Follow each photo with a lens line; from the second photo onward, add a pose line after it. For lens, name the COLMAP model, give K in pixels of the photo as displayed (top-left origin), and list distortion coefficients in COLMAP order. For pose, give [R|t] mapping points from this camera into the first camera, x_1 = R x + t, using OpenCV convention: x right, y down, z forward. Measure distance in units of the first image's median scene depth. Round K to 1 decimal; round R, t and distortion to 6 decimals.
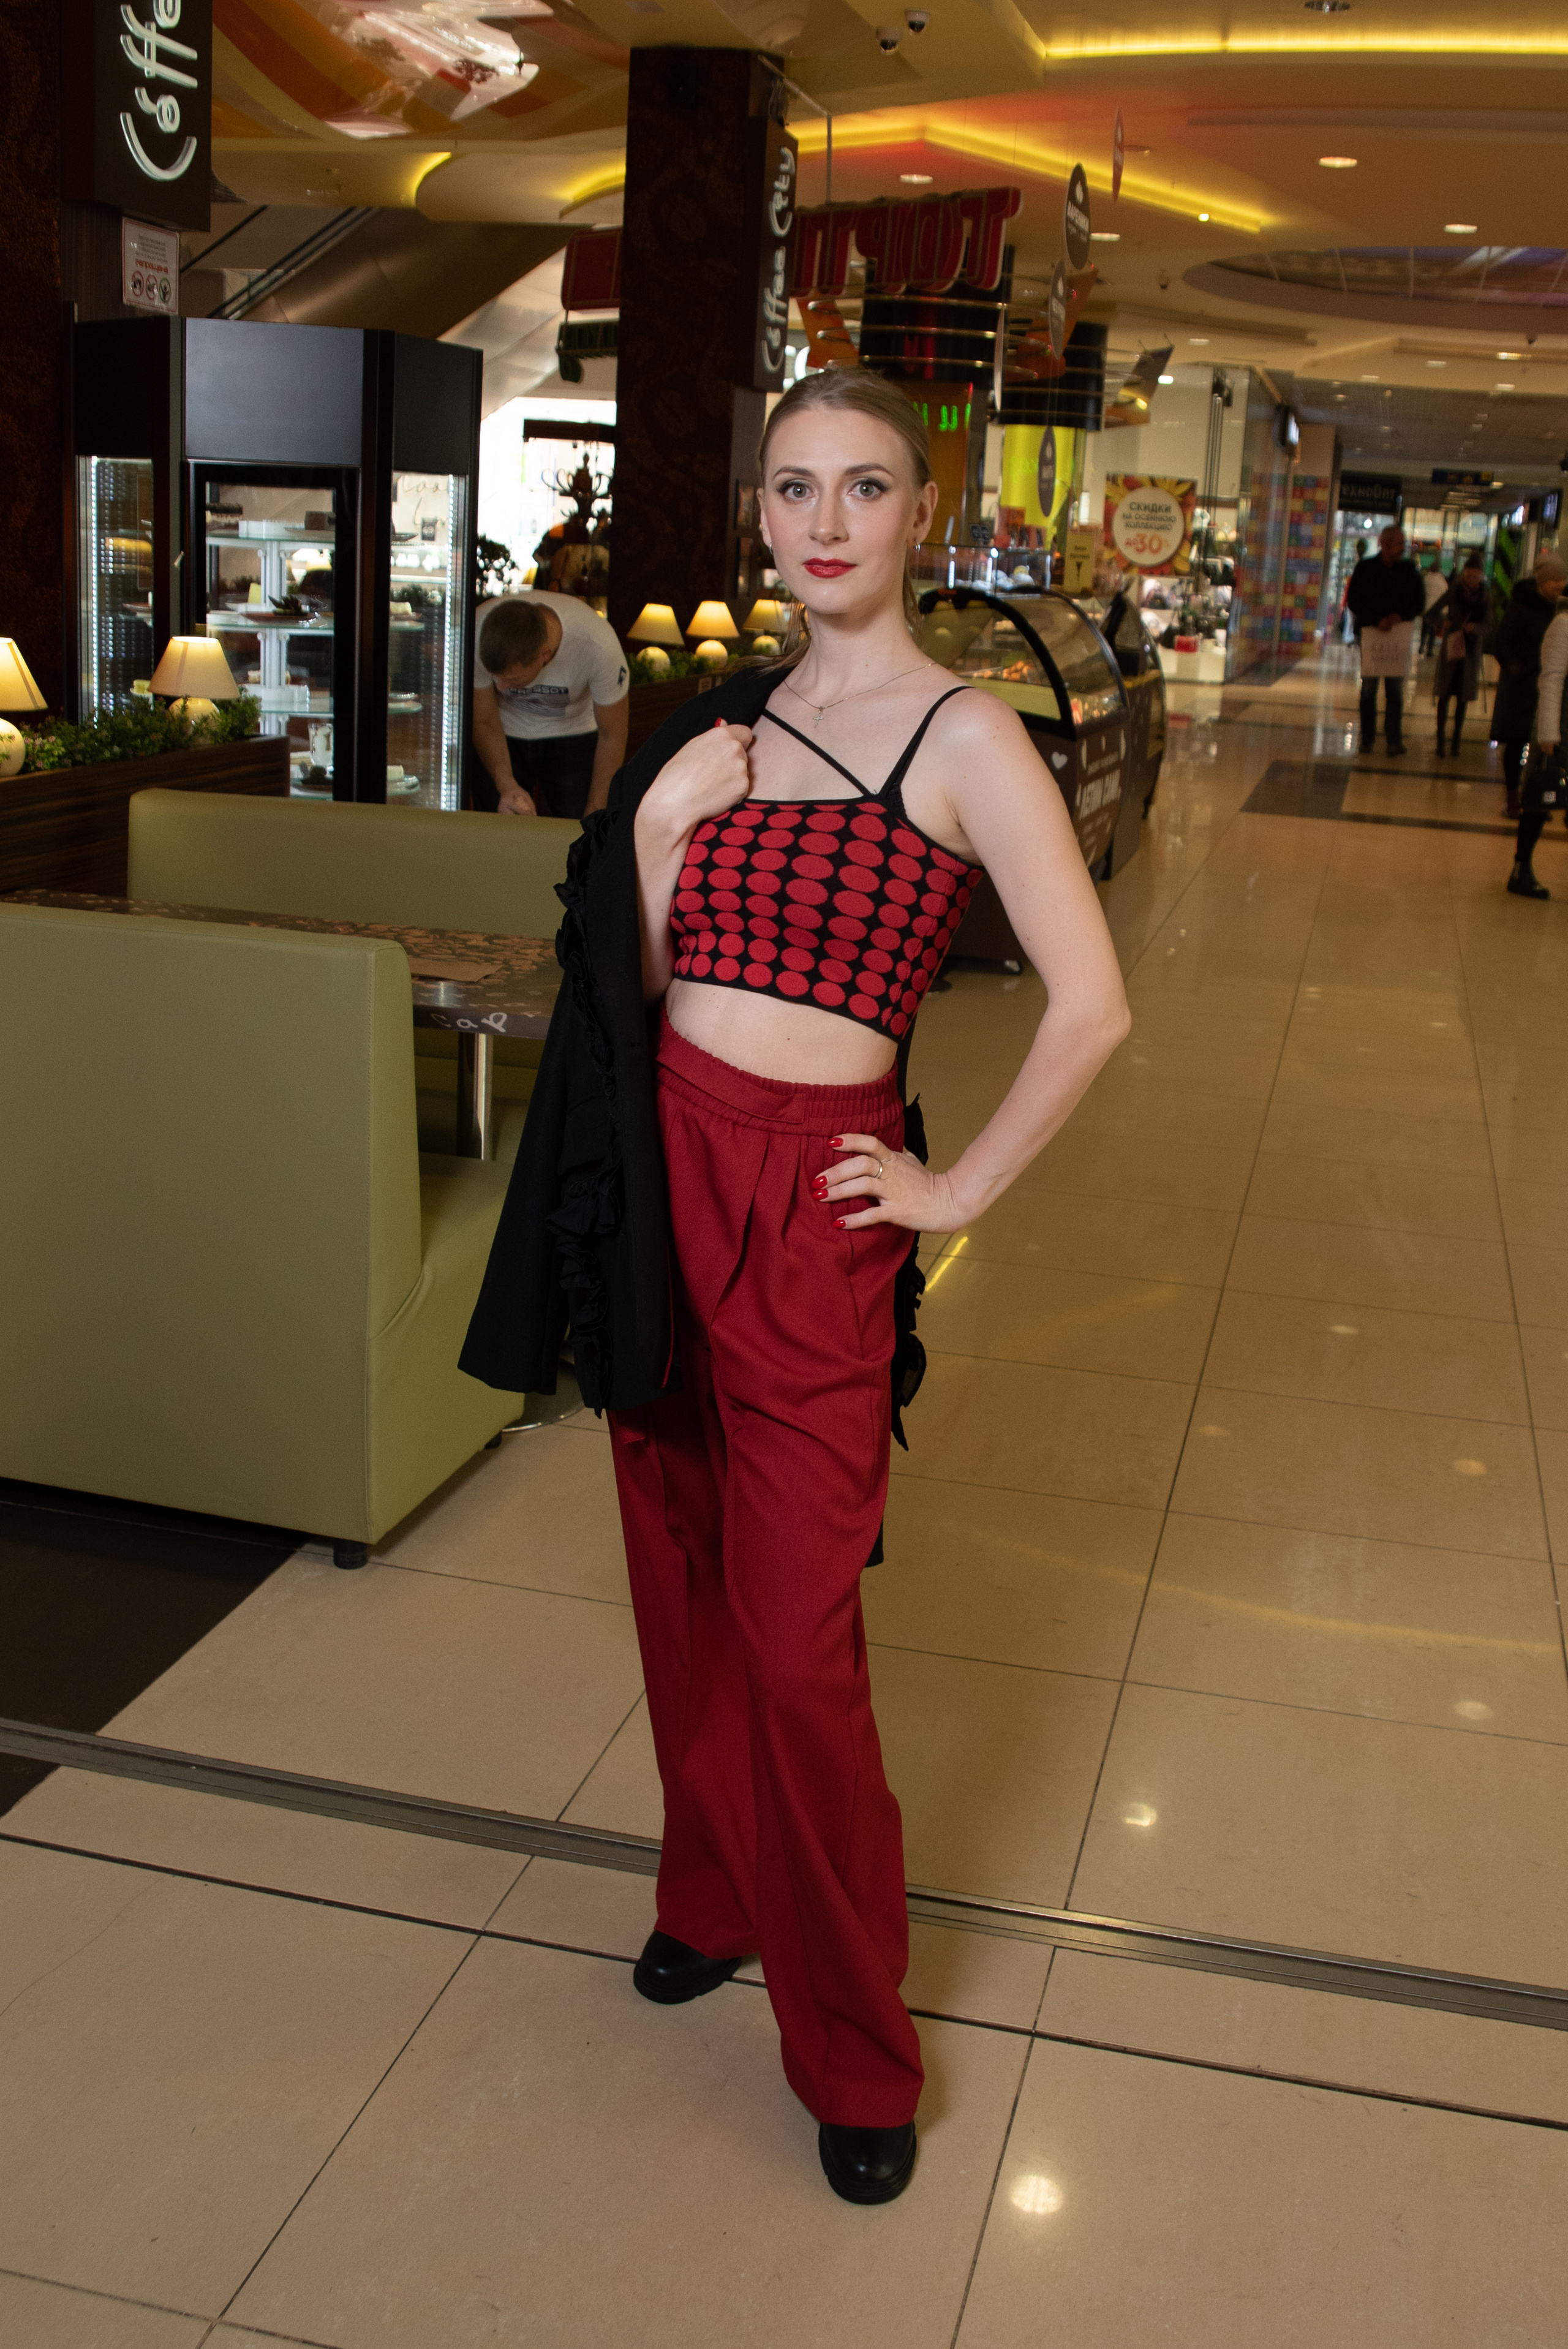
lens RADIAL K [[2379.0, 0, 897.4], [0, 2379.0, 1160.8], [0, 0, 1]] dist [-0.090435, 0.000000]
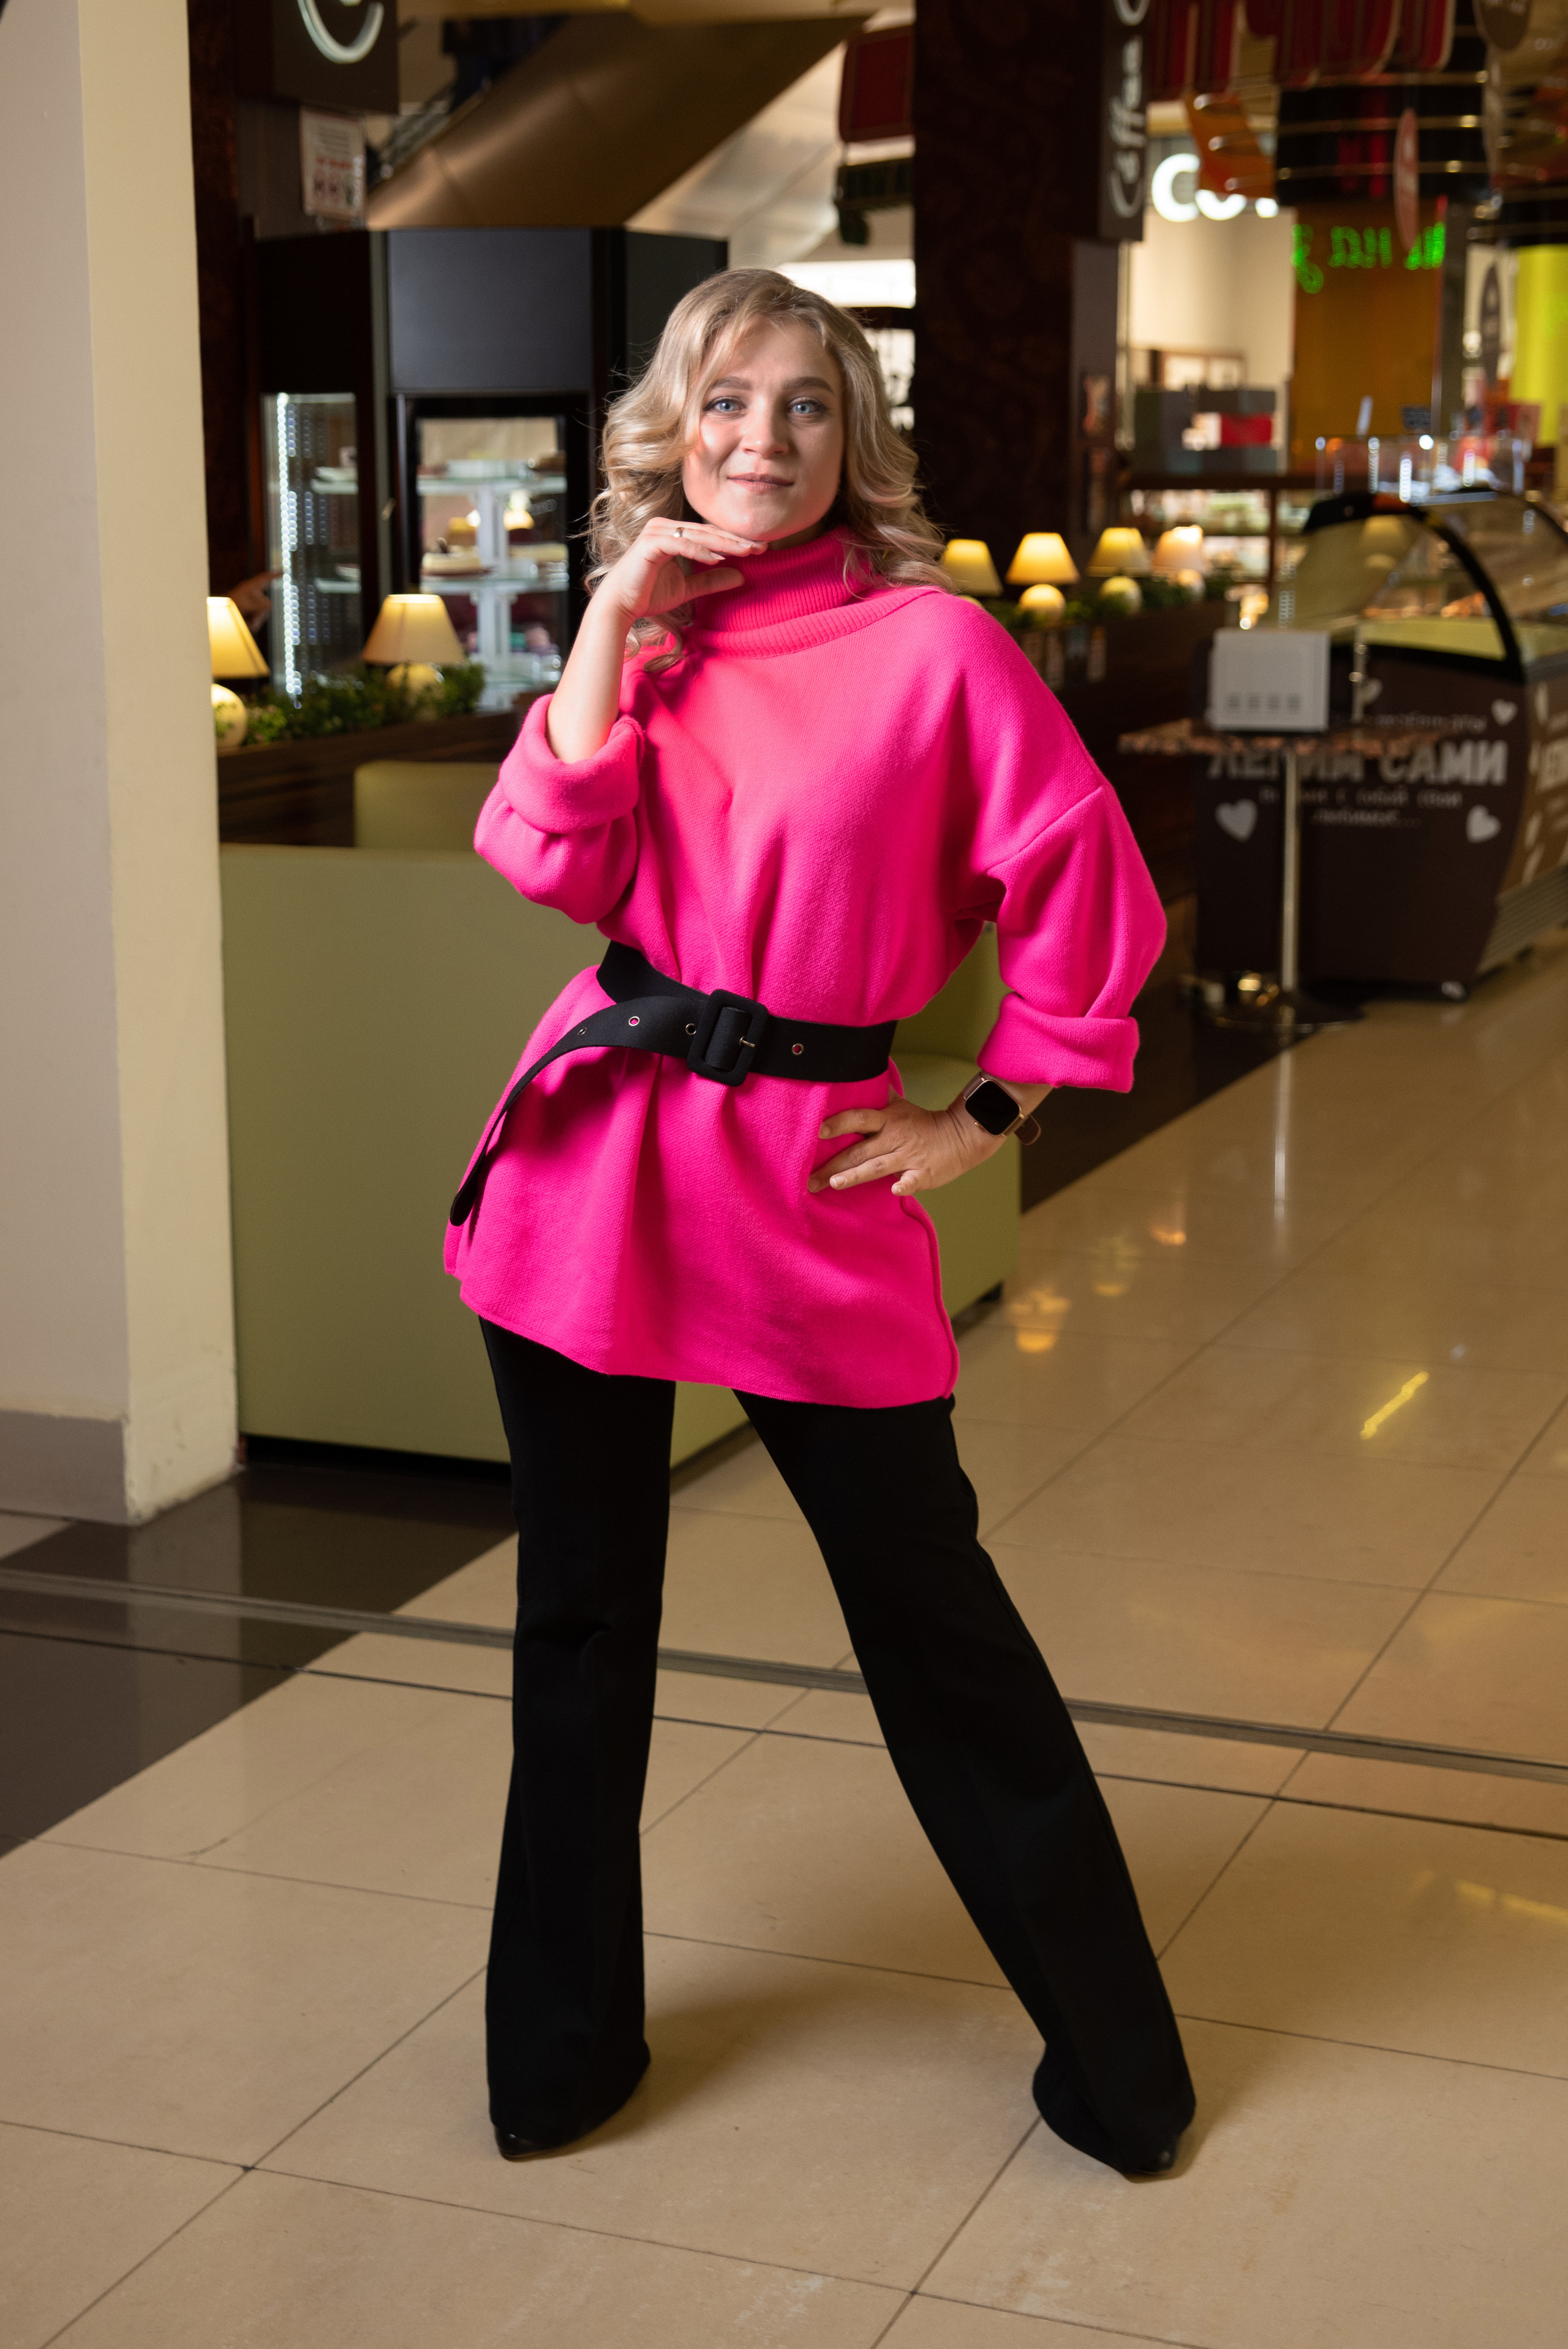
lens RADIAL K [[3887.3, 0, 774.5], [0, 3887.3, 1165.6], [0, 0, 1]] dist [0.097014, 0.000000]
pose [[0.984896, -0.038997, -0.168700, 0.032448], [0.025592, 0.996392, -0.080916, 0.050598], [0.171247, 0.075377, 0.982341, -0.179139]]
